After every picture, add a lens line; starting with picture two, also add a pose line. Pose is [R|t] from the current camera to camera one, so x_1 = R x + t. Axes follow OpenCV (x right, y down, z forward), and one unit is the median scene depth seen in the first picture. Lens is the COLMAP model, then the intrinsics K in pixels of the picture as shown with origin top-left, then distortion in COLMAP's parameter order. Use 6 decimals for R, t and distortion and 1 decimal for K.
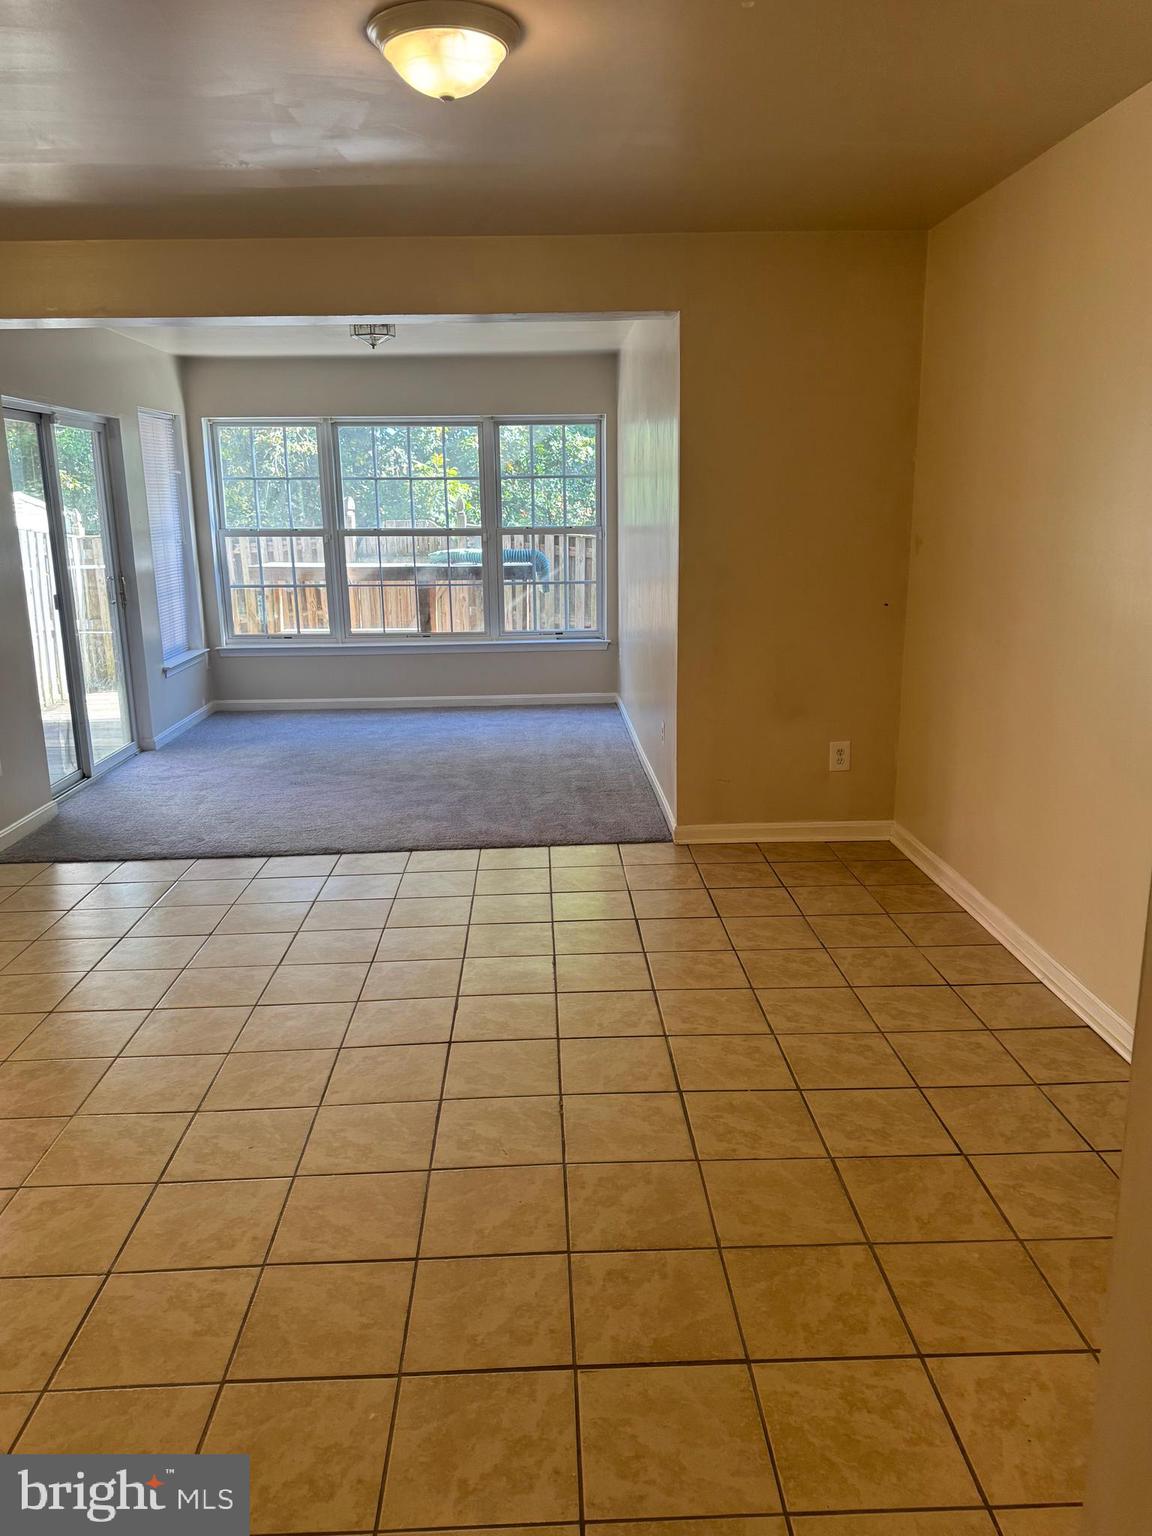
lens RADIAL K [[1110.7, 0, 576.0], [0, 1110.7, 768.0], [0, 0, 1]] dist [0.170547, -0.359219]
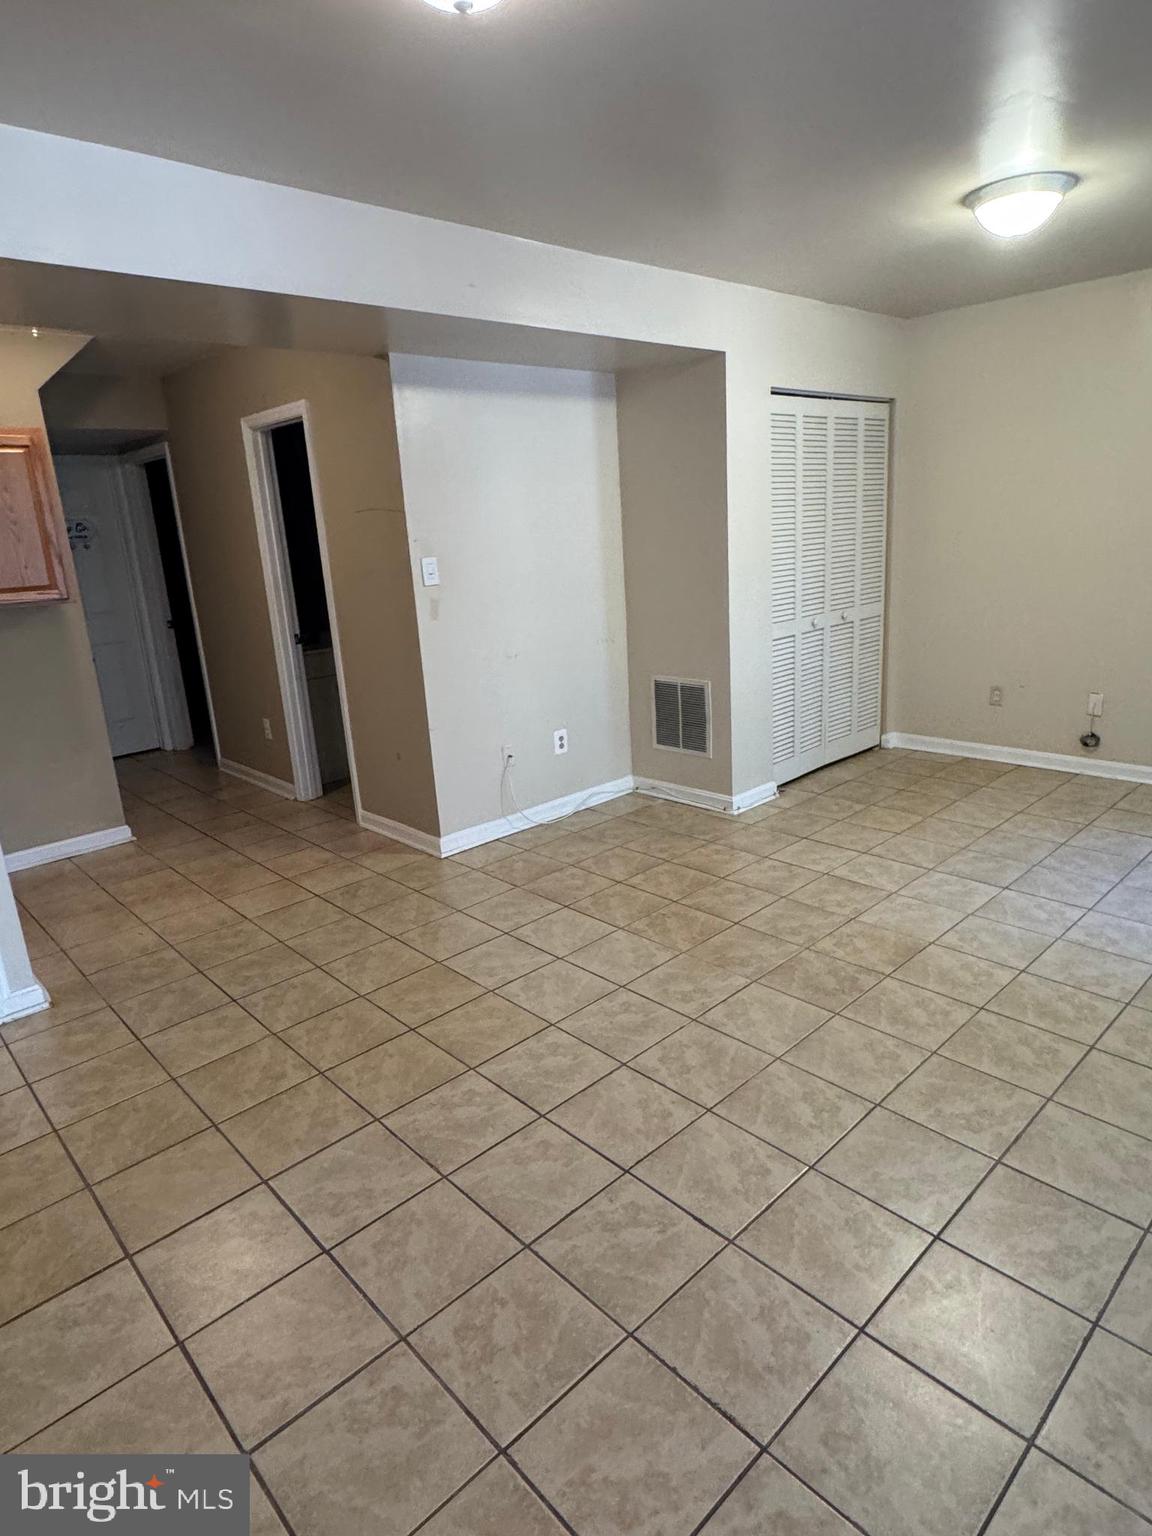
lens RADIAL K [[886.7, 0, 580.7], [0, 886.7, 764.5], [0, 0, 1]] dist [-0.002125, 0.000238]
pose [[-0.750036, 0.234608, -0.618389, 0.289888], [-0.083209, 0.894074, 0.440122, -0.363567], [0.656142, 0.381563, -0.651067, 1.501677]]
